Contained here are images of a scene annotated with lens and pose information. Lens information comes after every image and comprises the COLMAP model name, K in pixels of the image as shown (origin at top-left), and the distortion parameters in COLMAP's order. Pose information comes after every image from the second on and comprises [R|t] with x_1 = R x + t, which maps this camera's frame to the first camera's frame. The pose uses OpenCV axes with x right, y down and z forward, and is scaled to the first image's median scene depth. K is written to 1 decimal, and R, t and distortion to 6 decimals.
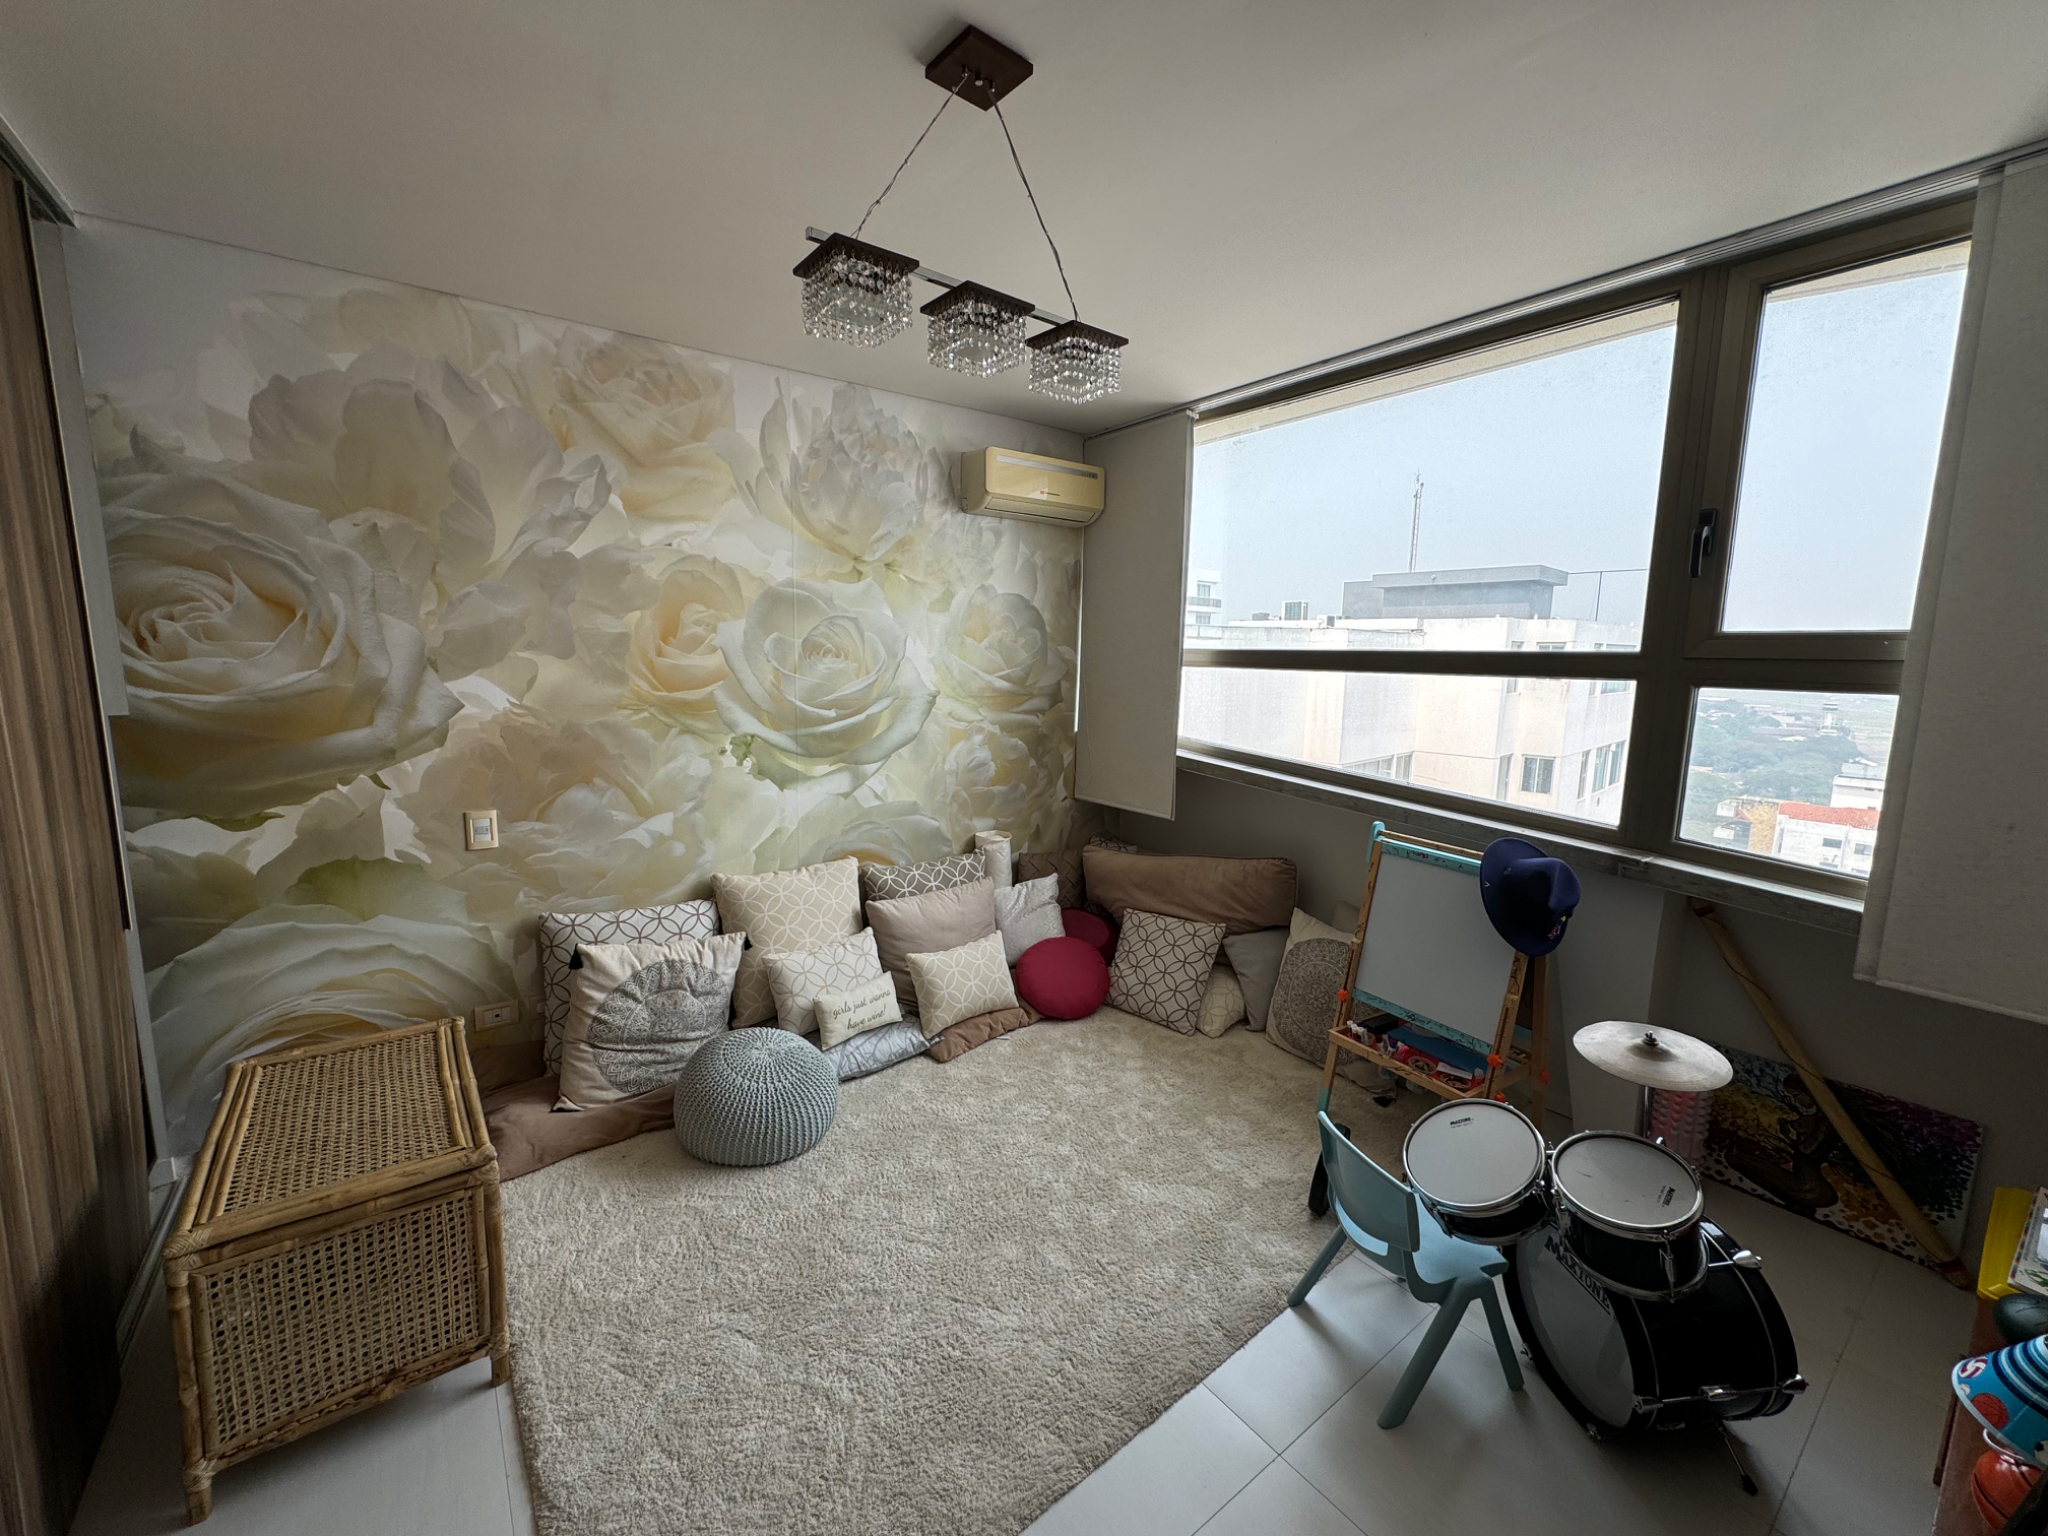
lens RADIAL K [[822.3, 0, 1019.6], [0, 822.3, 768.9], [0, 0, 1]] dist [0.000134, 0.000838]
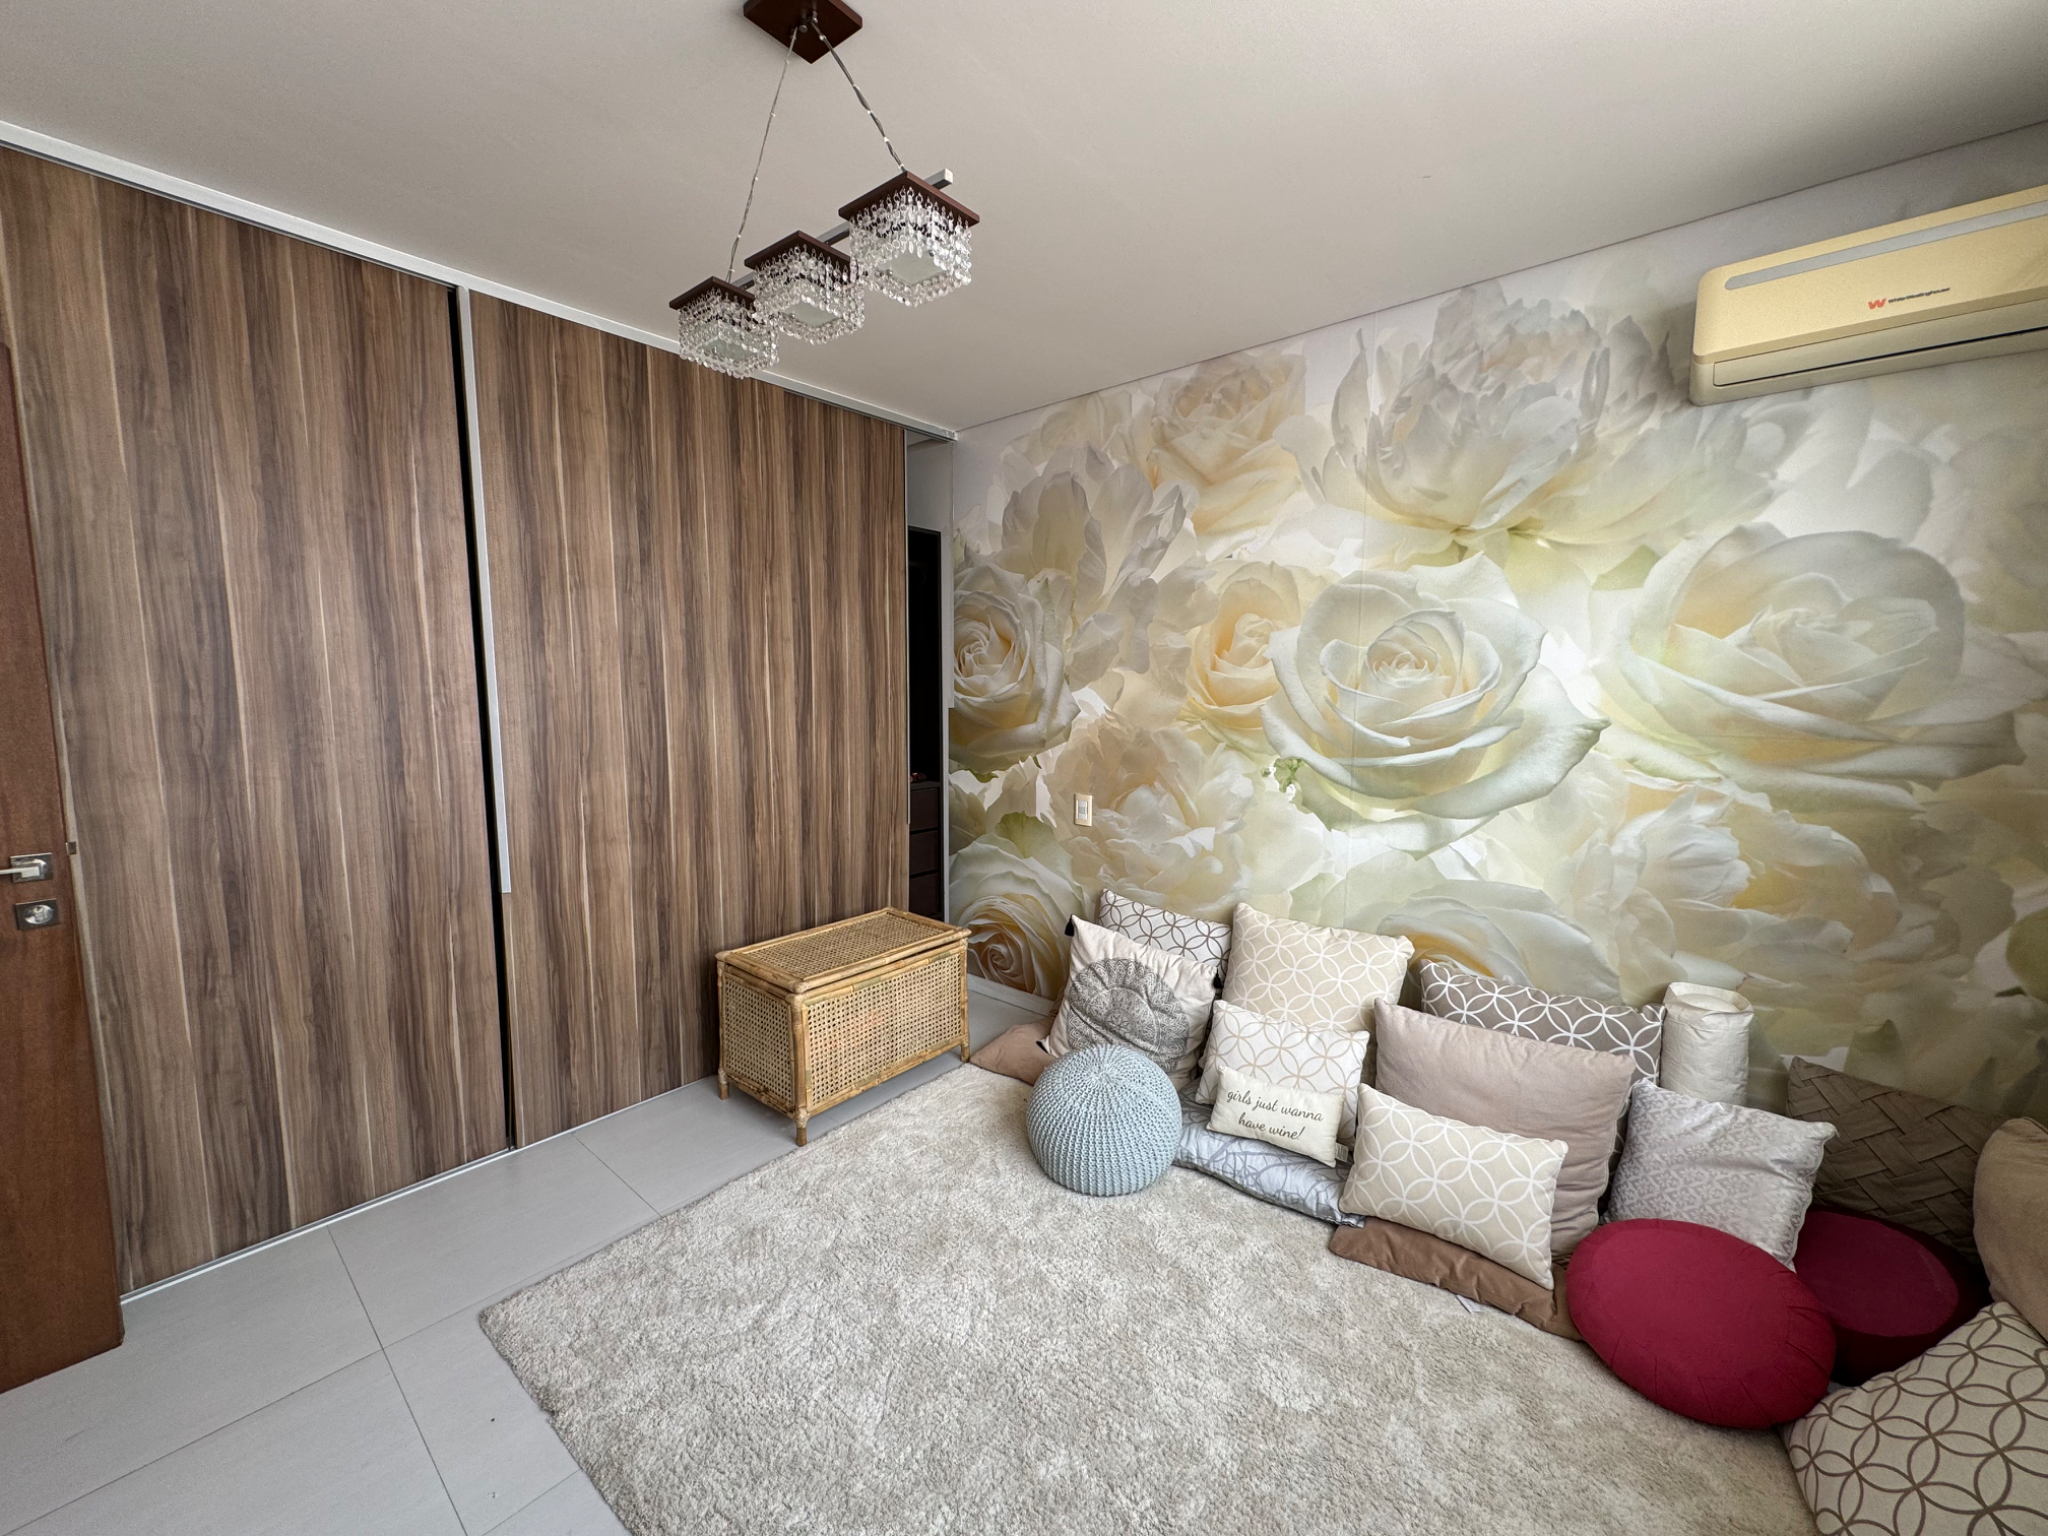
lens RADIAL K [[822.3, 0, 1019.6], [0, 822.3, 768.9], [0, 0, 1]] dist [0.000134, 0.000838]
pose [[0.209950, 0.088259, -0.973720, 0.478673], [-0.139262, 0.988462, 0.059569, -0.043148], [0.967743, 0.123096, 0.219819, 0.546205]]
